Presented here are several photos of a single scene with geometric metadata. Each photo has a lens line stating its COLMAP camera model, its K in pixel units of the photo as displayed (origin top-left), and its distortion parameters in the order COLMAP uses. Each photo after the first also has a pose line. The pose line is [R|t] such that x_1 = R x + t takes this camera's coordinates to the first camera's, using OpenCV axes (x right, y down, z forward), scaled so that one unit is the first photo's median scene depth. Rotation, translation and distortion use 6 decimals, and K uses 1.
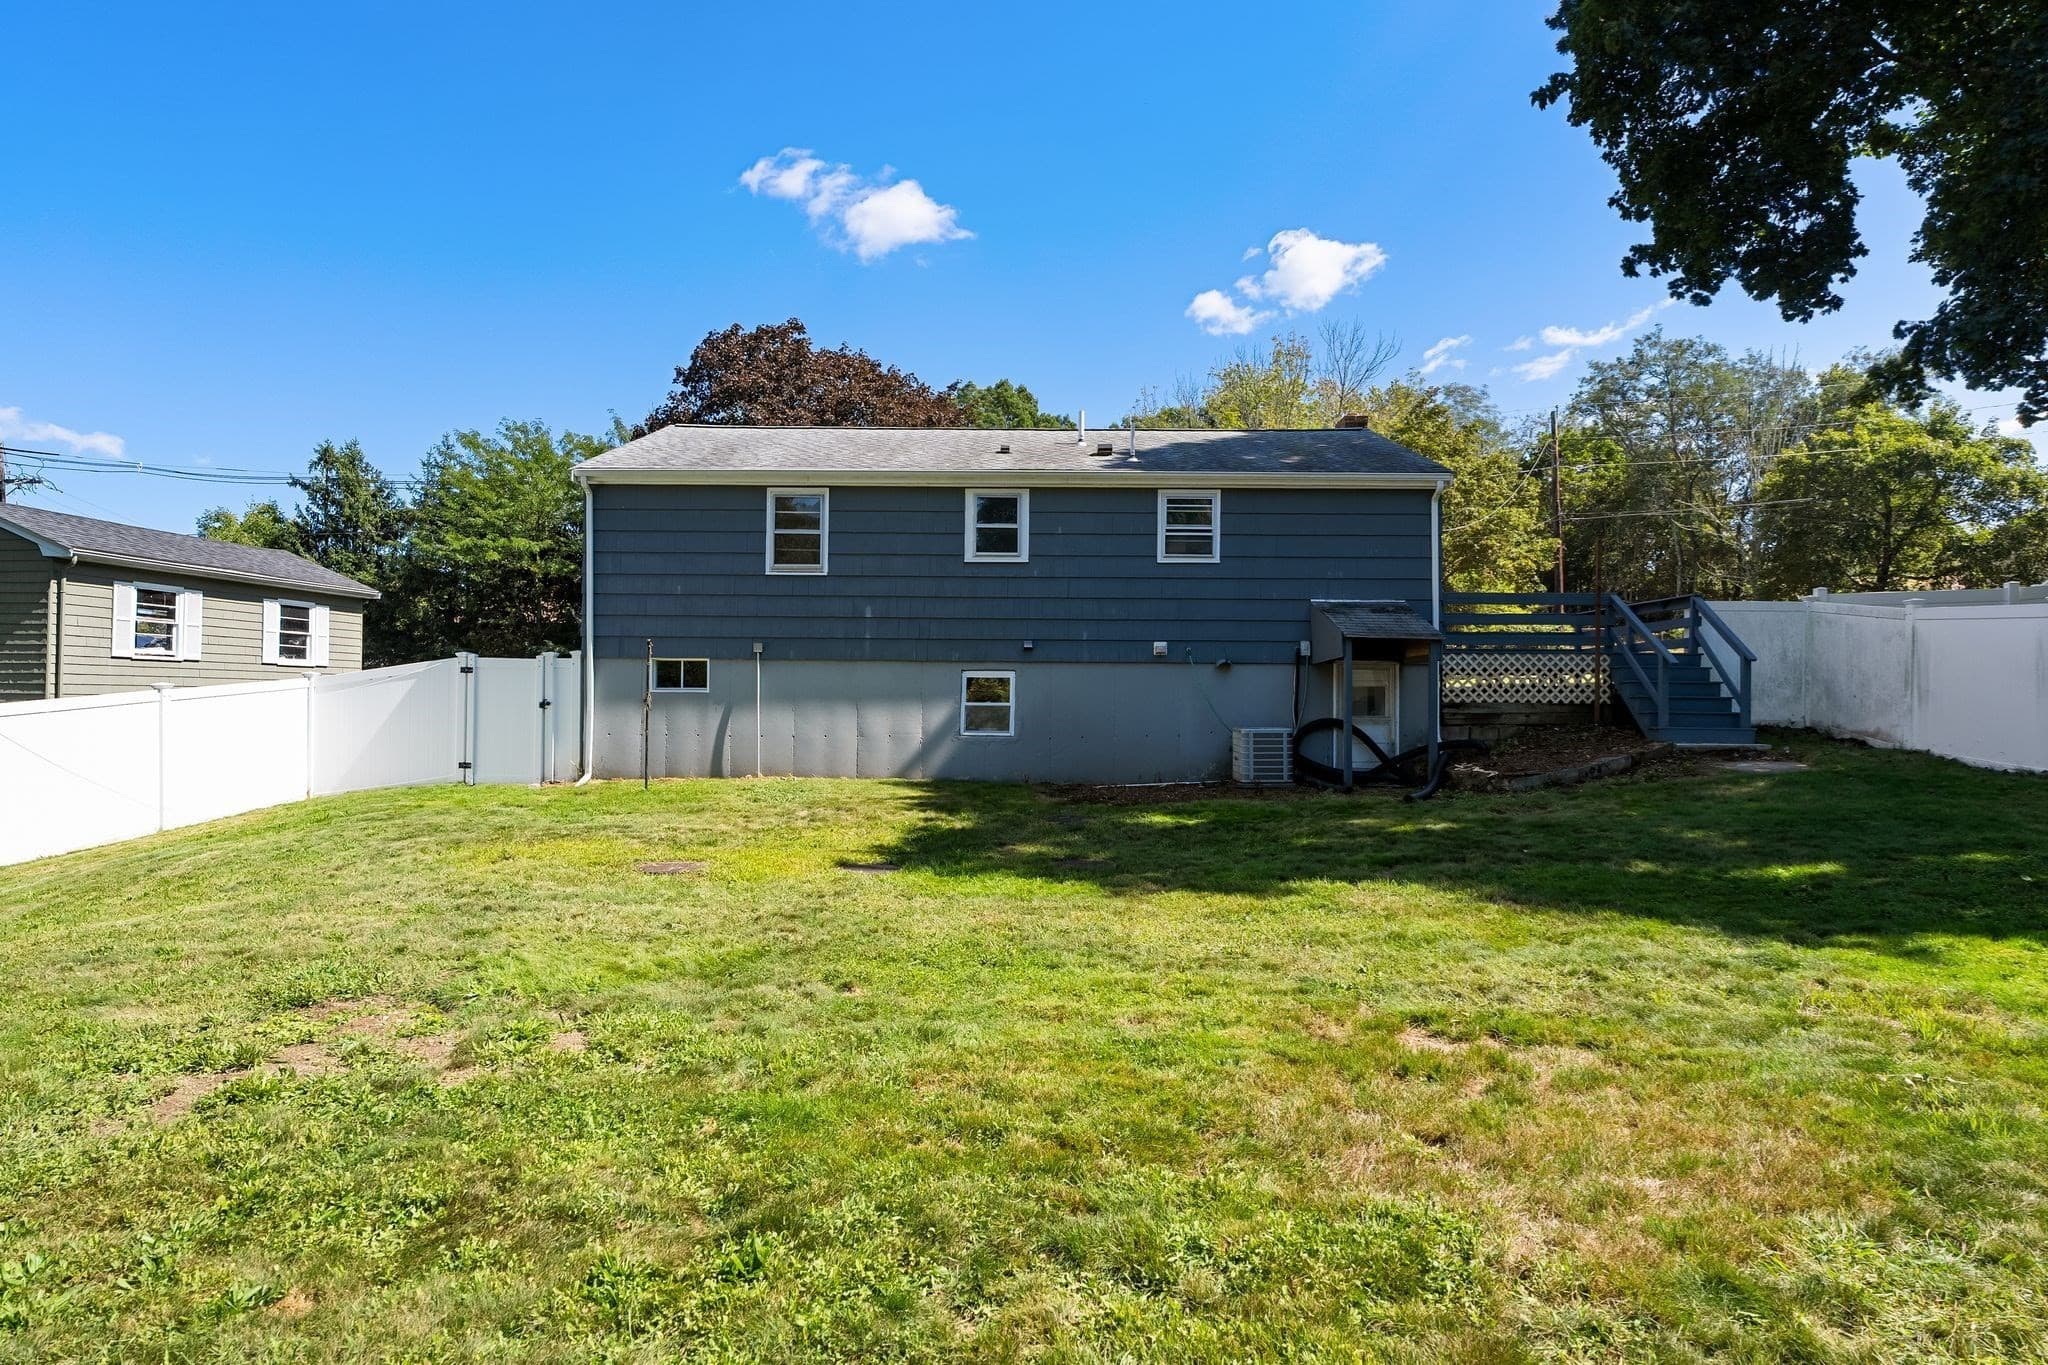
lens RADIAL K [[1144.9, 0, 1024.0], [0, 1144.9, 682.5], [0, 0, 1]] dist [0.000762, 0.000686]
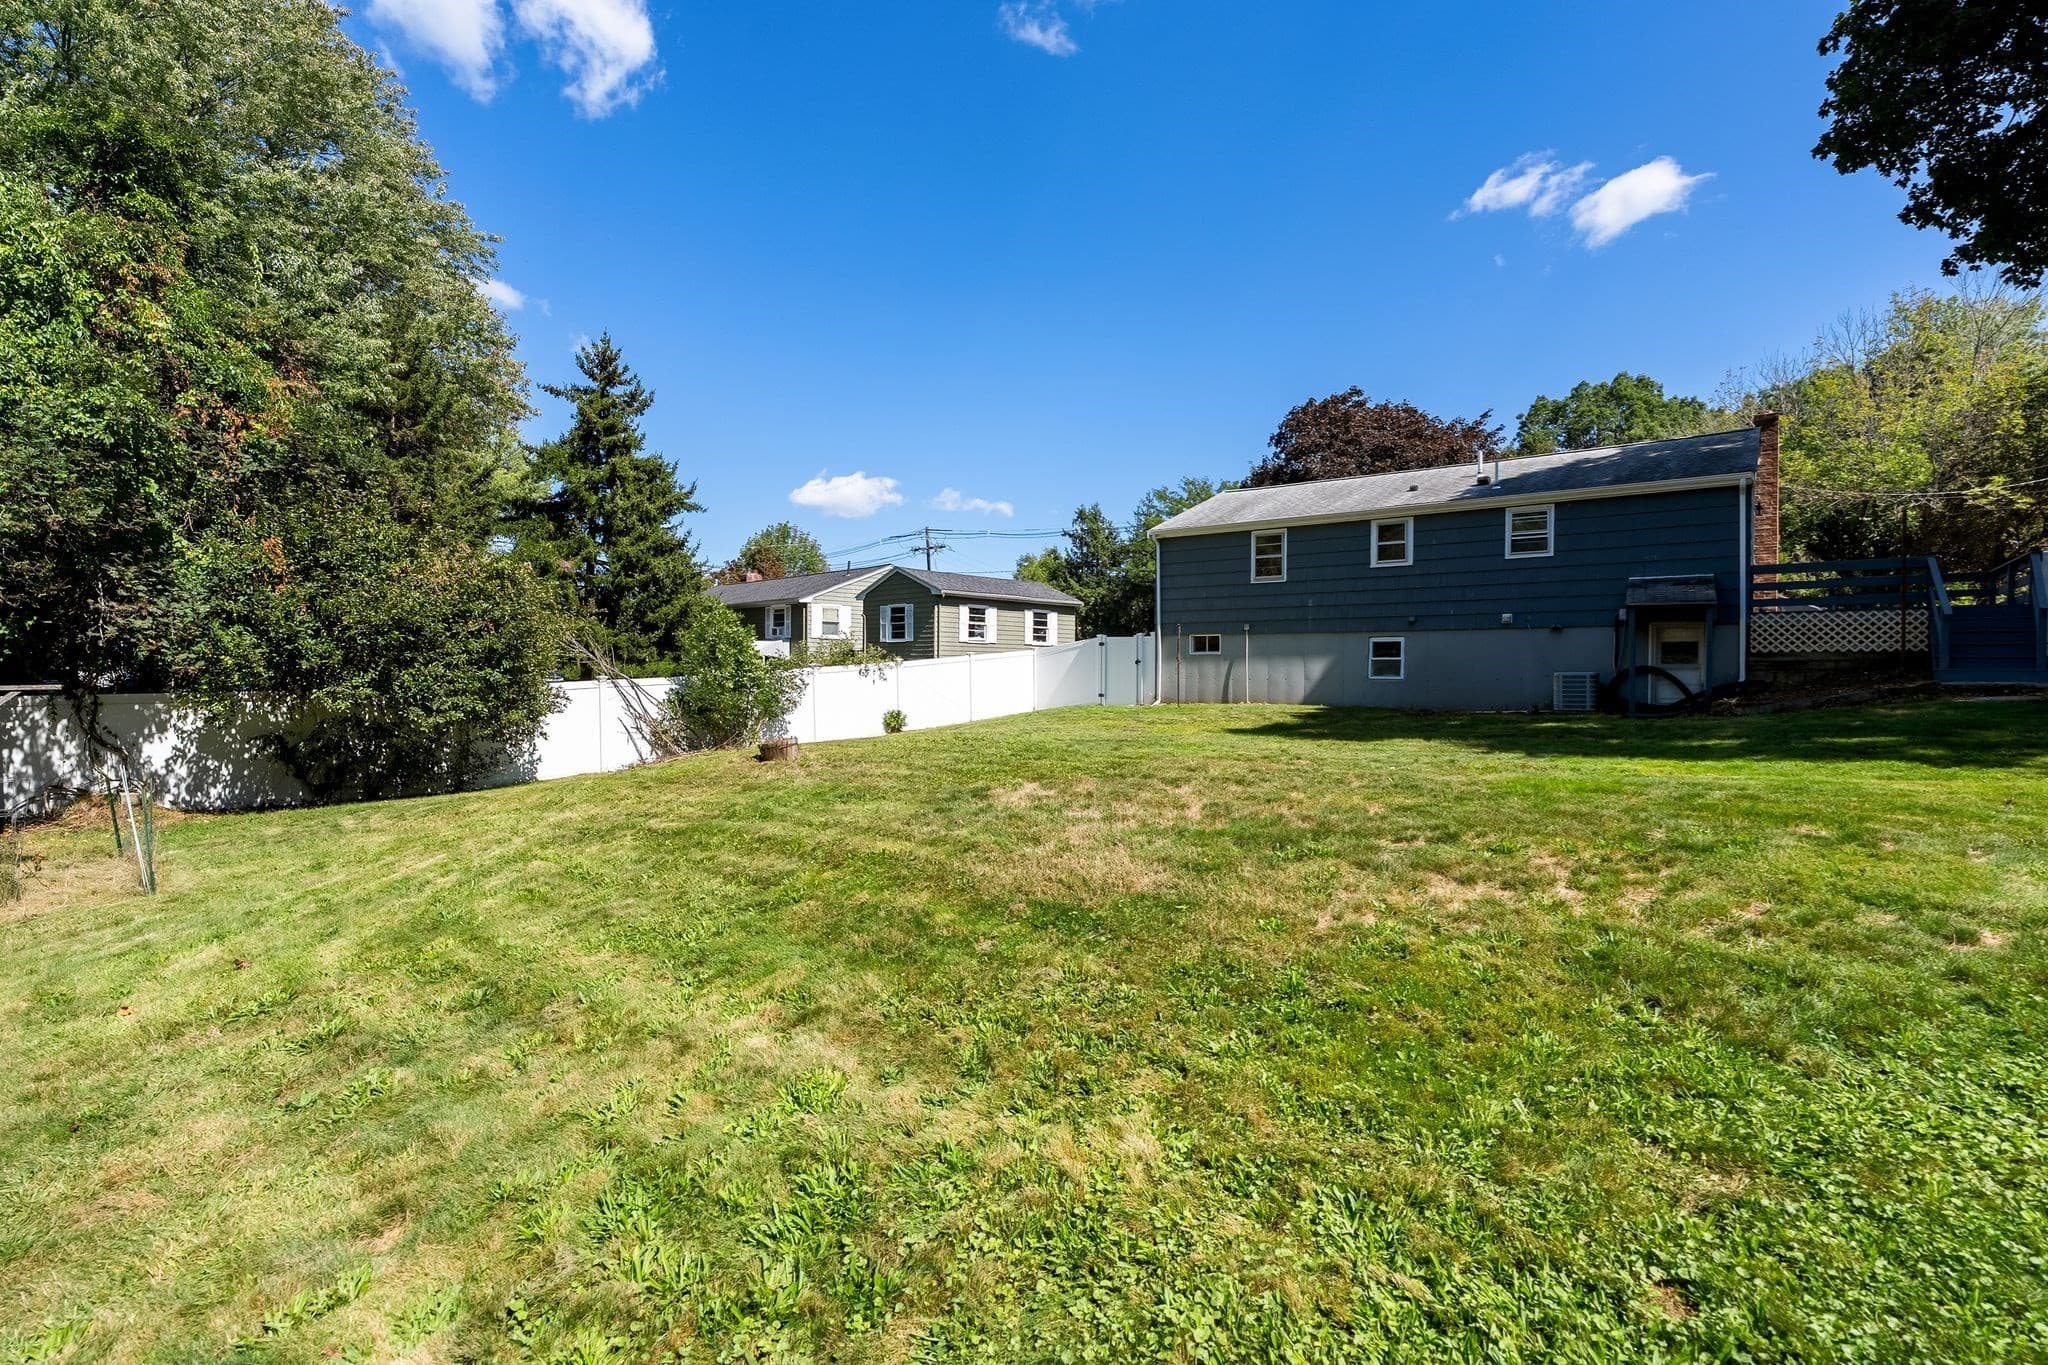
lens RADIAL K [[1000.2, 0, 1024.0], [0, 1000.2, 682.5], [0, 0, 1]] dist [0.000171, -0.000044]
pose [[0.799002, 0.001085, -0.601327, 0.385712], [0.010048, 0.999835, 0.015157, 0.025577], [0.601244, -0.018153, 0.798859, -0.372550]]
